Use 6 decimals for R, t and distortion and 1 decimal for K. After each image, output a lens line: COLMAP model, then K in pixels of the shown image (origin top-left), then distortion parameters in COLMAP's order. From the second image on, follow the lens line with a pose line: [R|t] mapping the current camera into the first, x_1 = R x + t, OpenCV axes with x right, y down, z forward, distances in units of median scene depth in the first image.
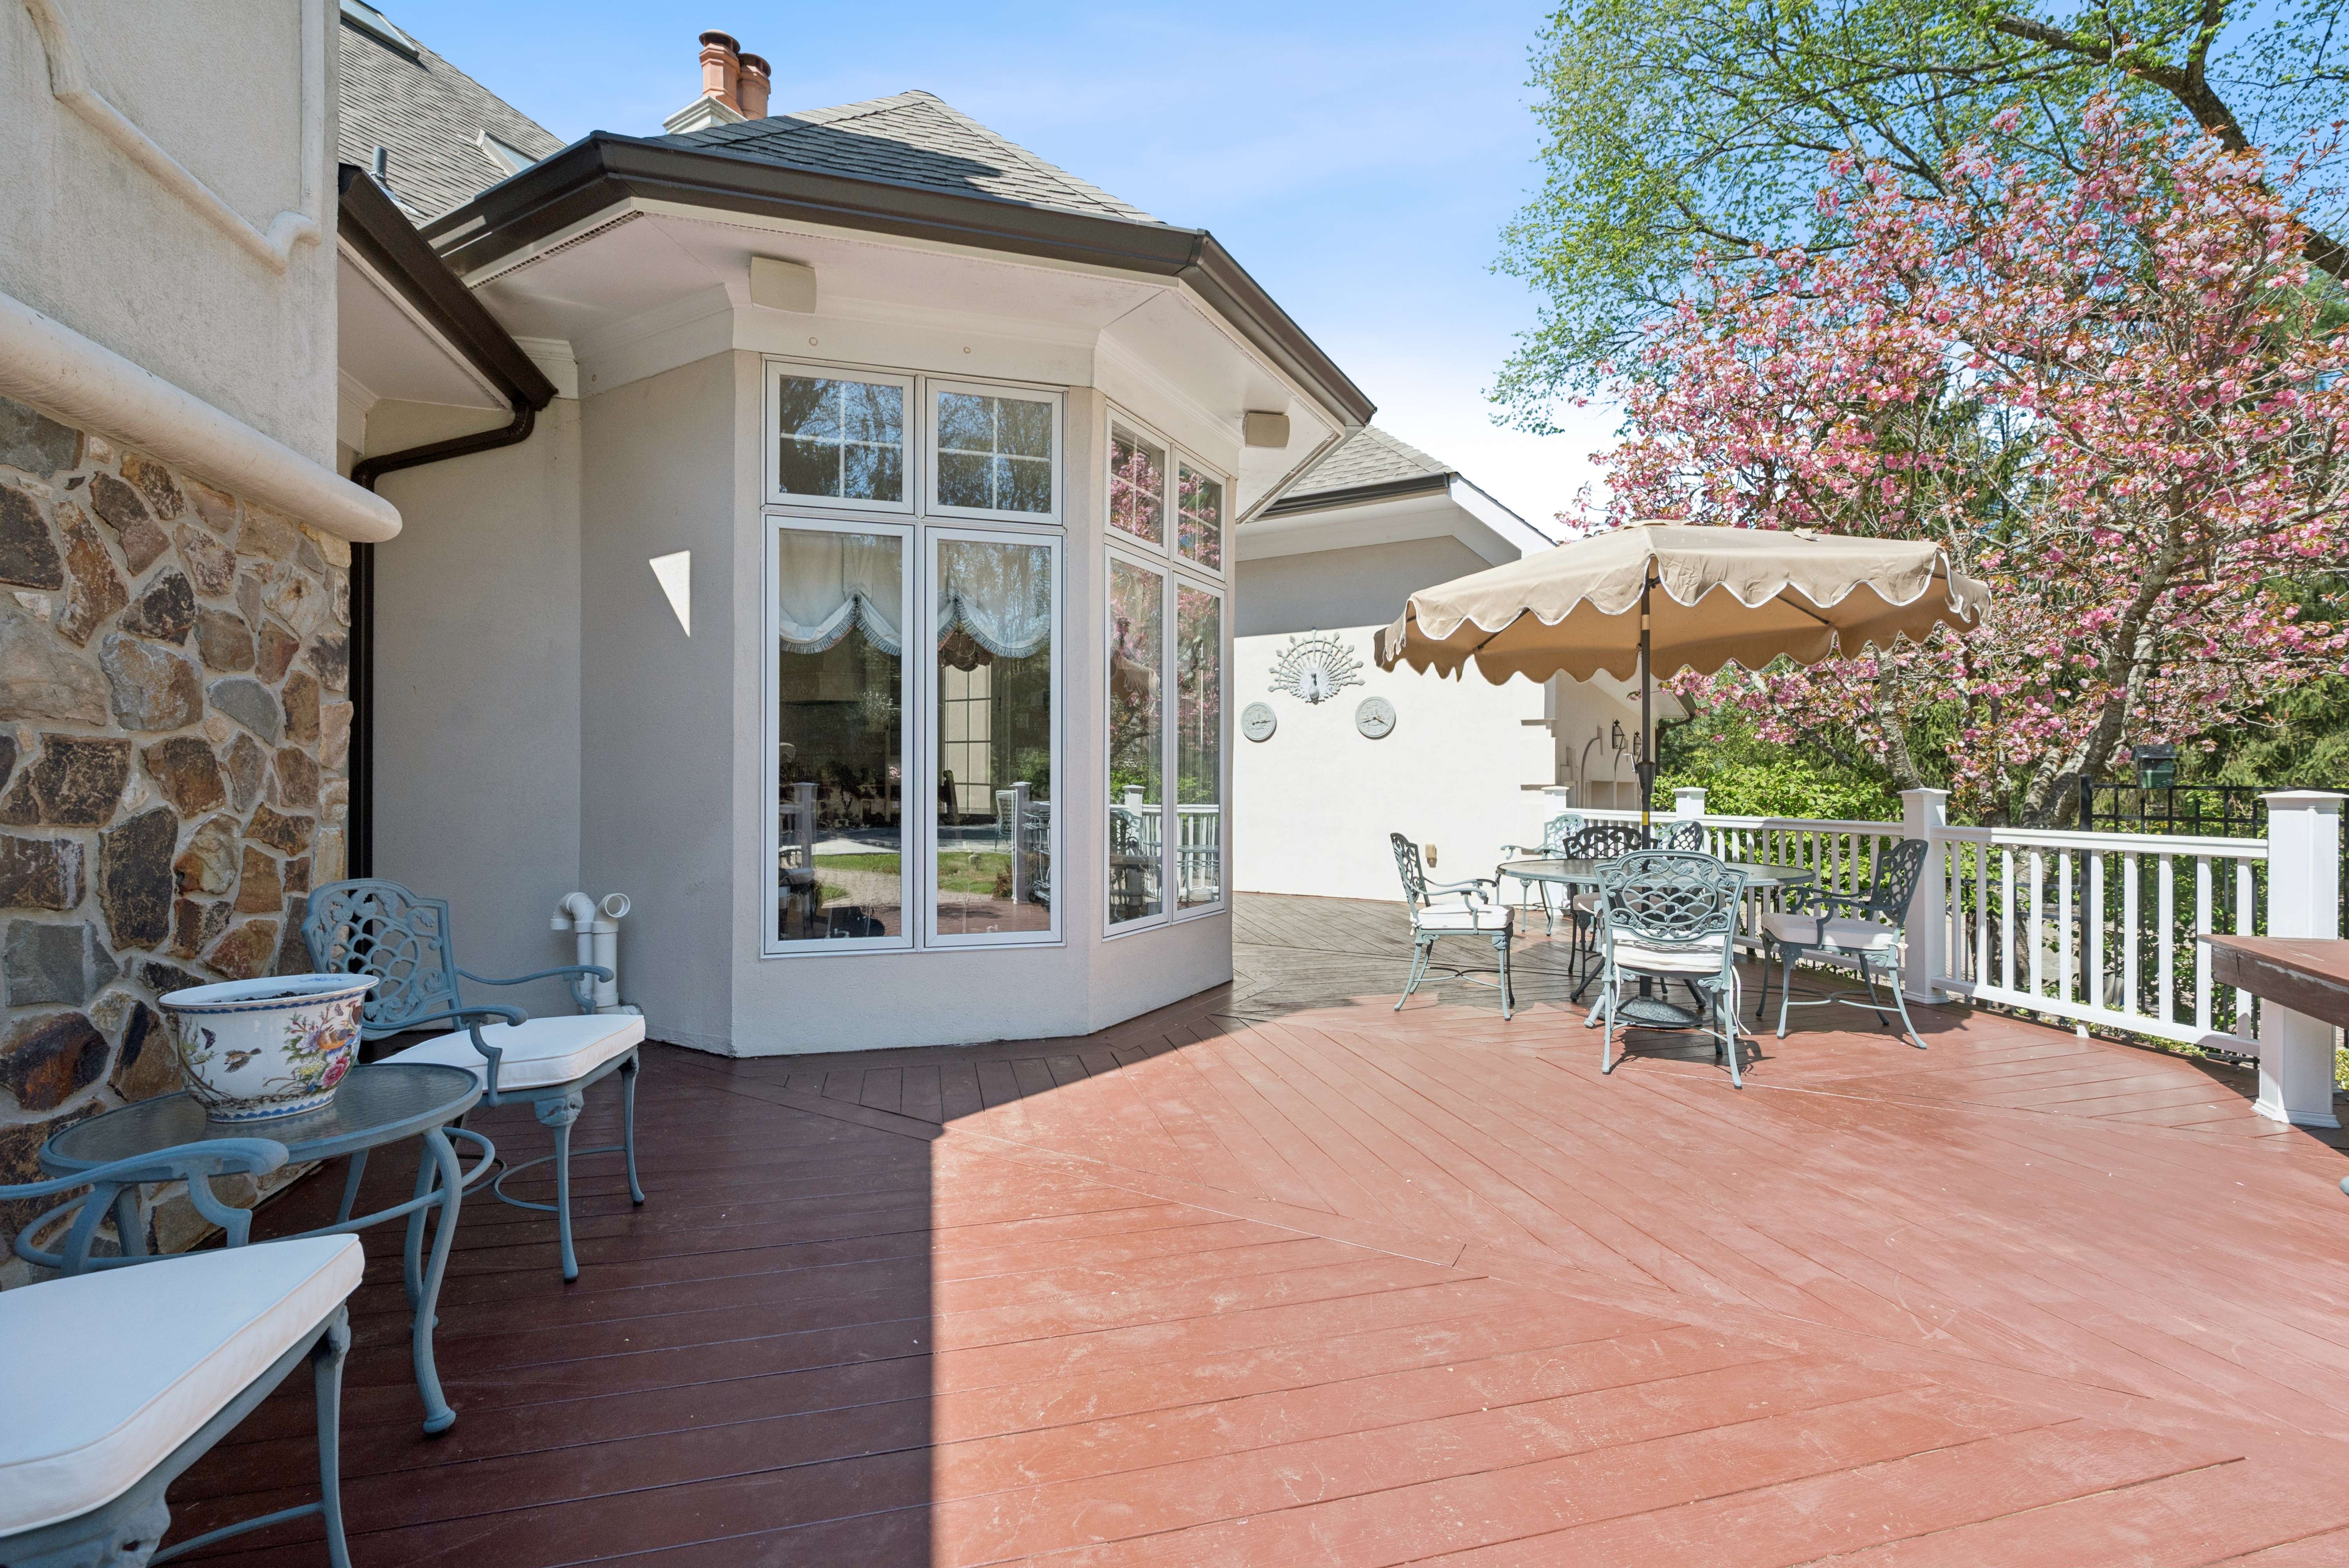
lens RADIAL K [[968.0, 0, 1174.5], [0, 968.0, 784.0], [0, 0, 1]] dist [-0.001423, -0.000188]
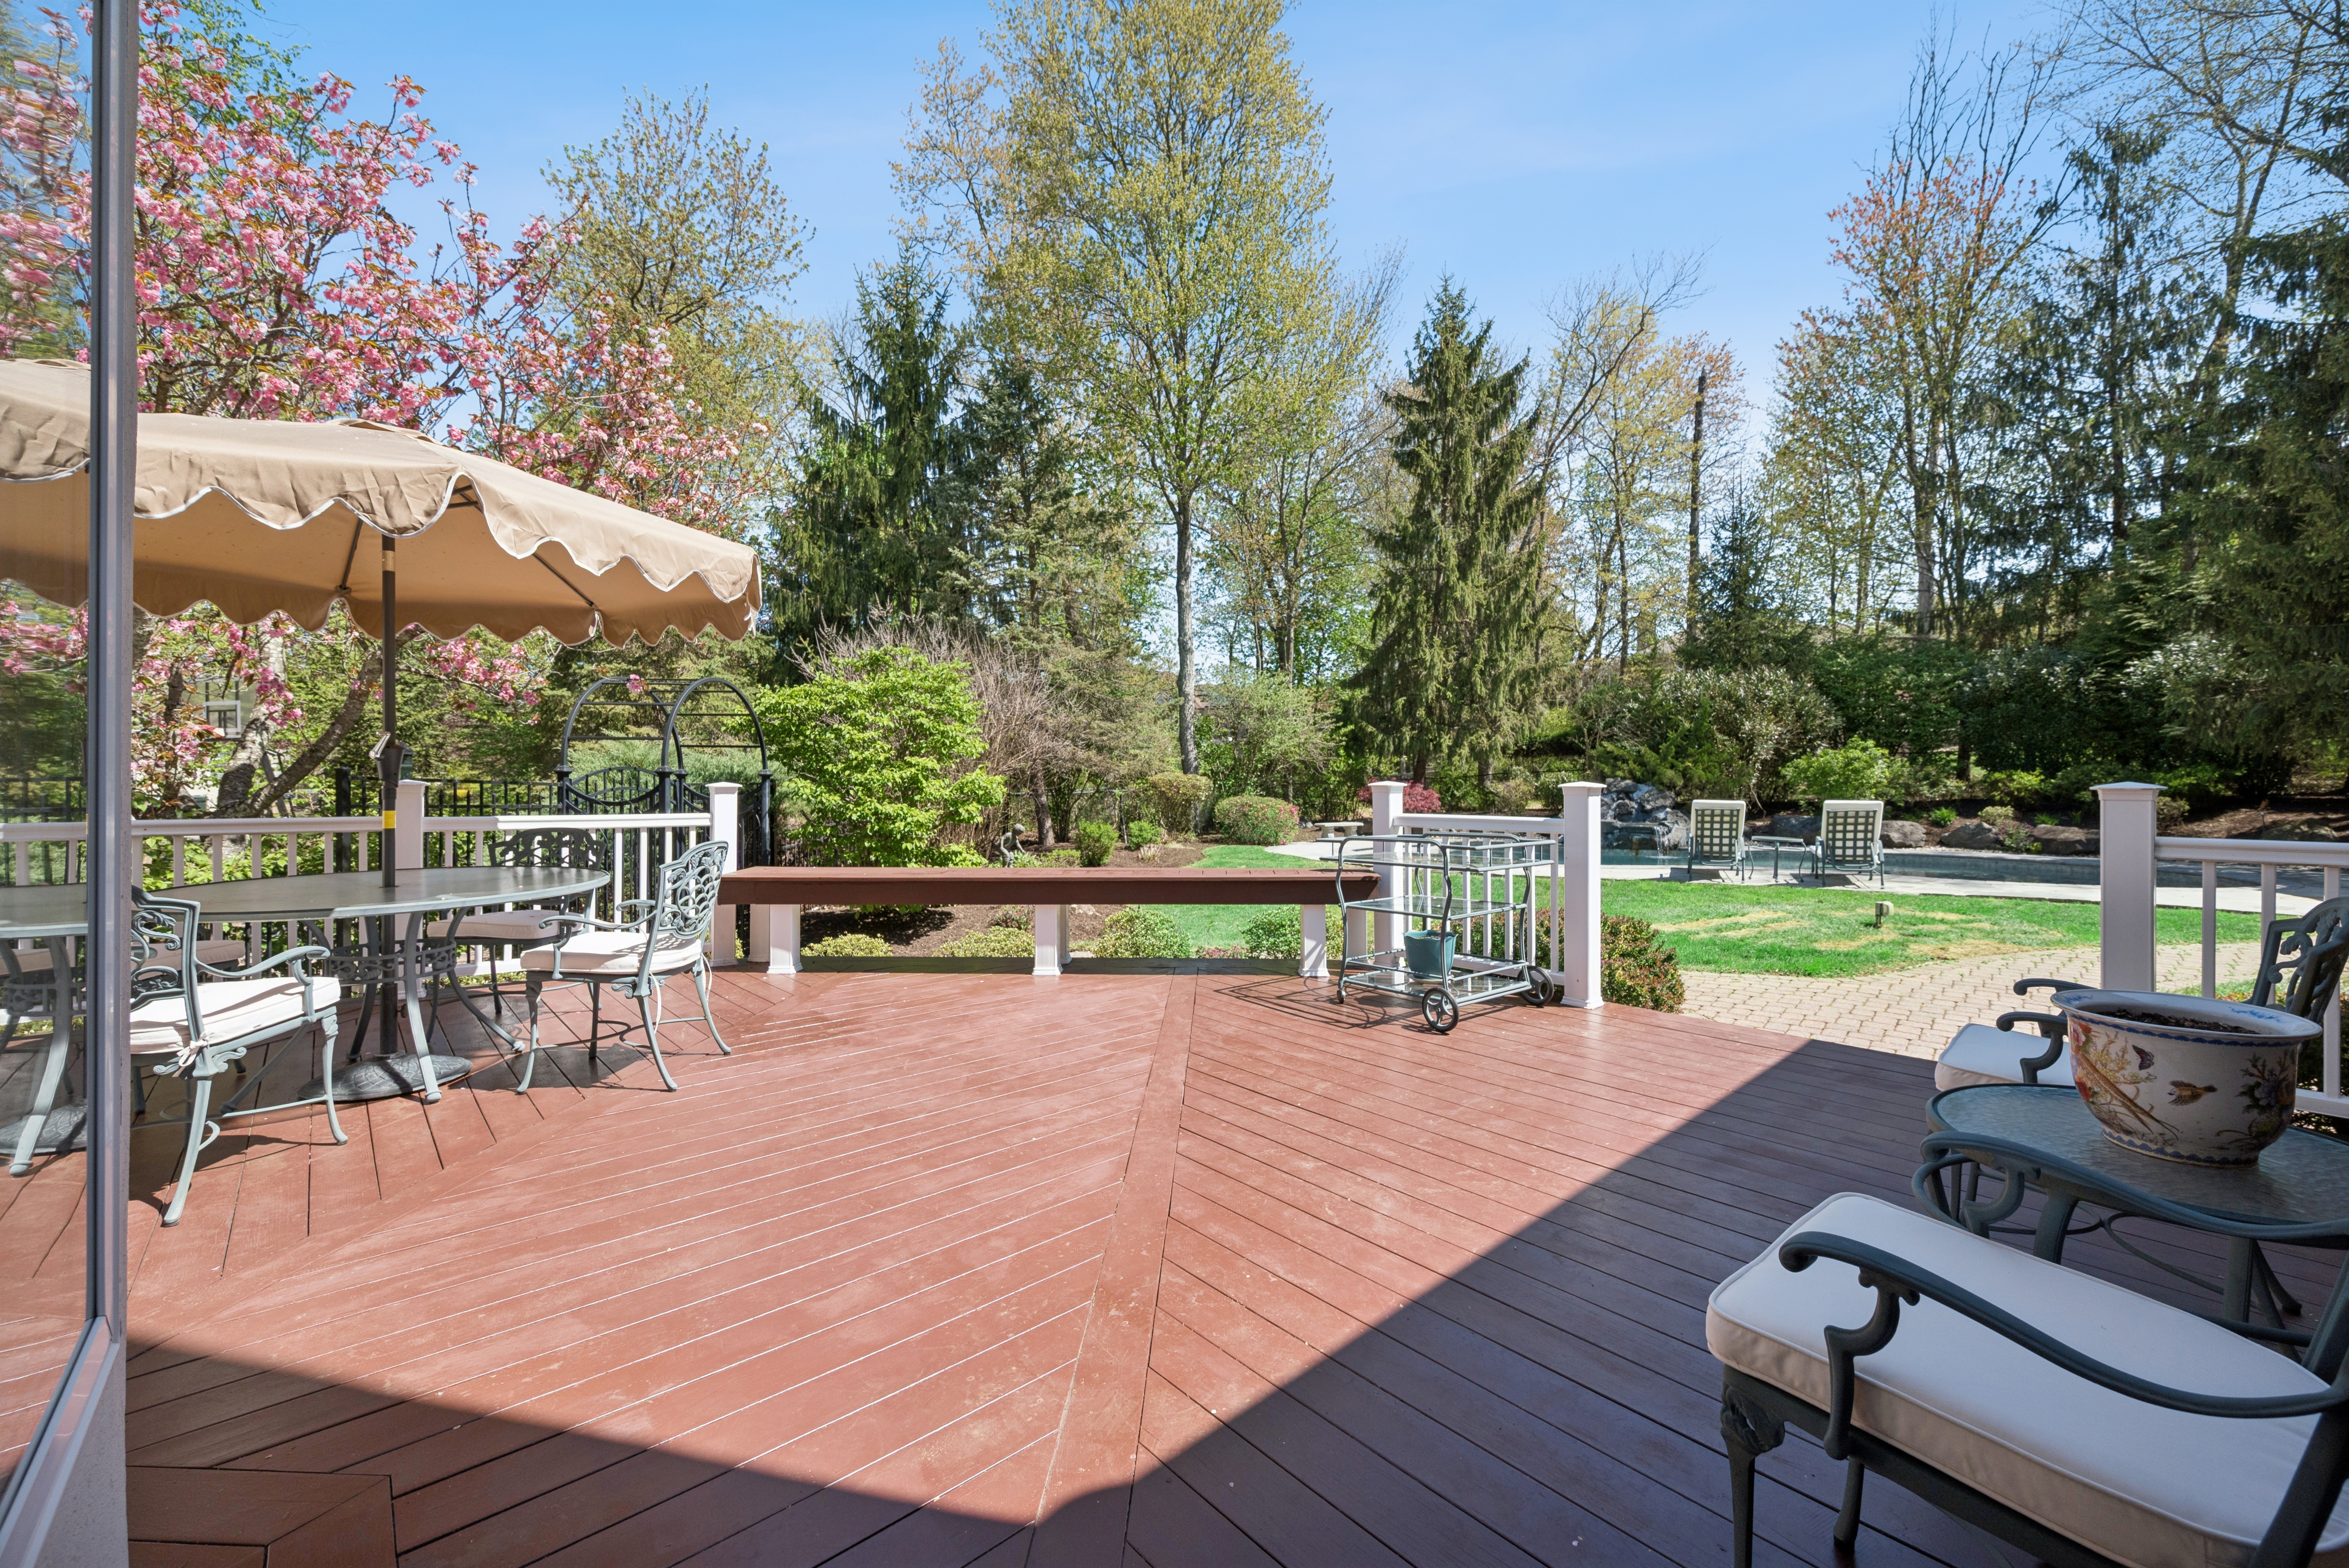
lens RADIAL K [[936.8, 0, 1174.5], [0, 936.8, 784.0], [0, 0, 1]] dist [-0.002780, -0.000025]
pose [[-0.459706, -0.004067, 0.888062, -0.851284], [-0.006538, 0.999978, 0.001195, 0.003300], [-0.888047, -0.005257, -0.459722, 1.477680]]
